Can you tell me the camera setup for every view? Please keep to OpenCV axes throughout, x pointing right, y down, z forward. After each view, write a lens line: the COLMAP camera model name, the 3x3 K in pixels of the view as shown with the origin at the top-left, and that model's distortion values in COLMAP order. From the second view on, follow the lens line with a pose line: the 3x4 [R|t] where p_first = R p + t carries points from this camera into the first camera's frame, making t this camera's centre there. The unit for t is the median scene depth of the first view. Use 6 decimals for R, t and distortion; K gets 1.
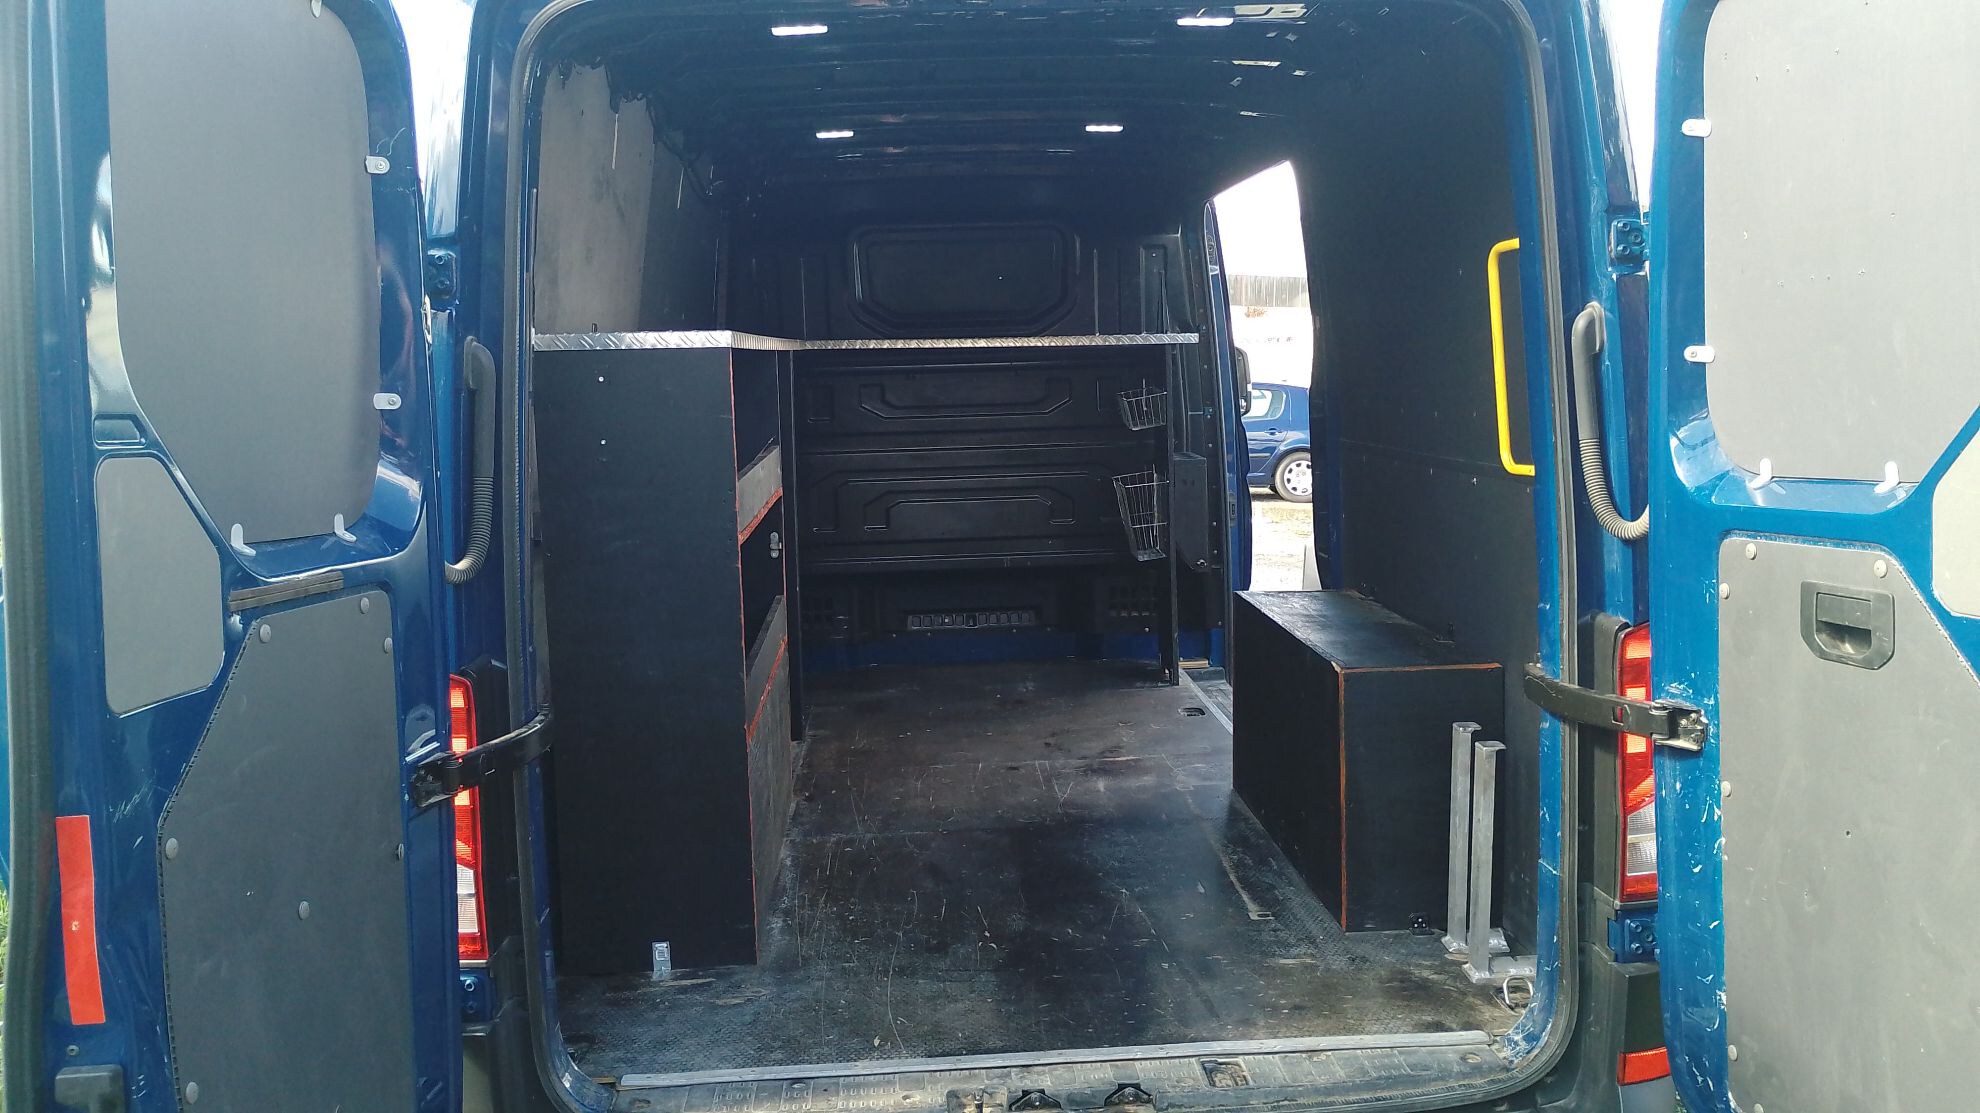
lens RADIAL K [[1620.1, 0, 990.0], [0, 1620.1, 556.5], [0, 0, 1]] dist [0.008943, -0.032170]
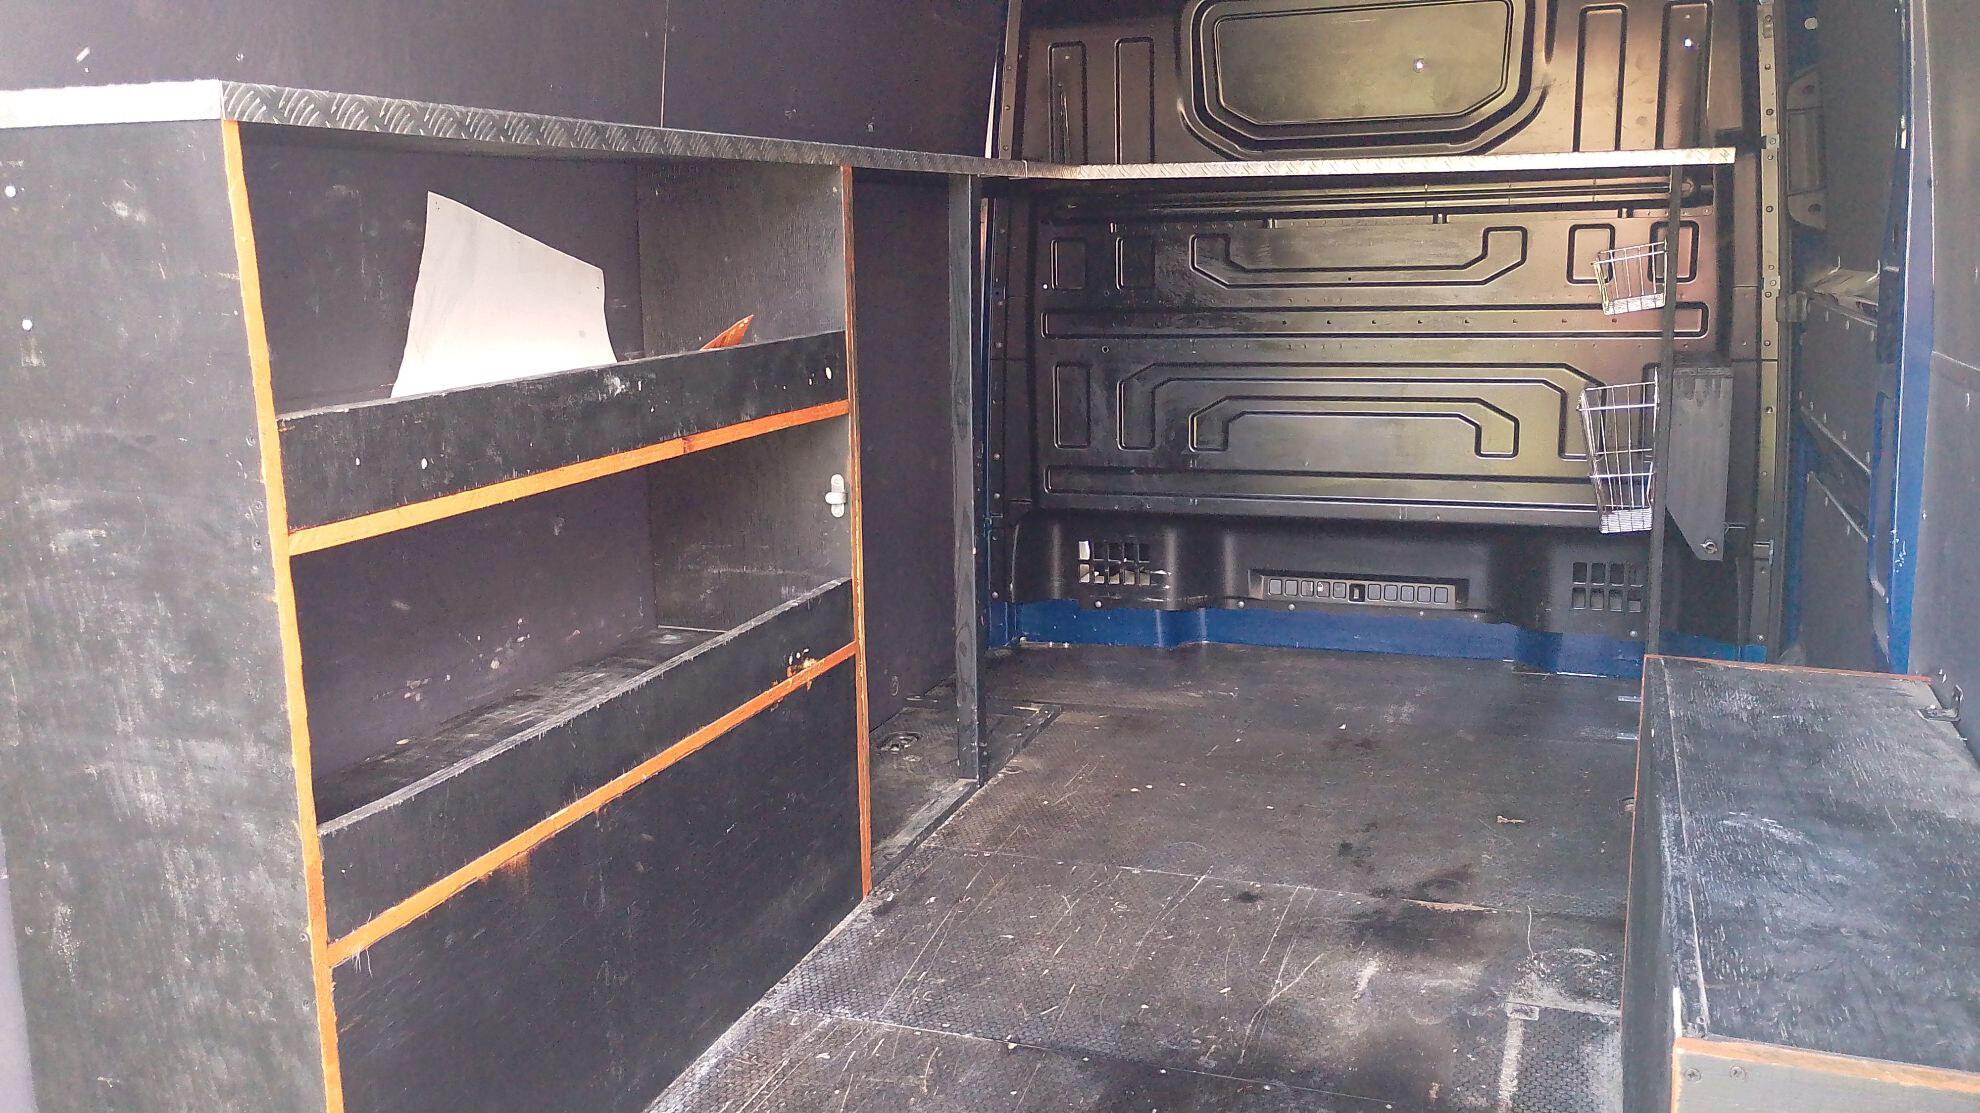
lens RADIAL K [[1620.1, 0, 990.0], [0, 1620.1, 556.5], [0, 0, 1]] dist [0.008943, -0.032170]
pose [[0.916895, 0.084875, -0.390000, 0.109237], [-0.051373, 0.994097, 0.095565, -0.031425], [0.395809, -0.067588, 0.915842, 0.330414]]
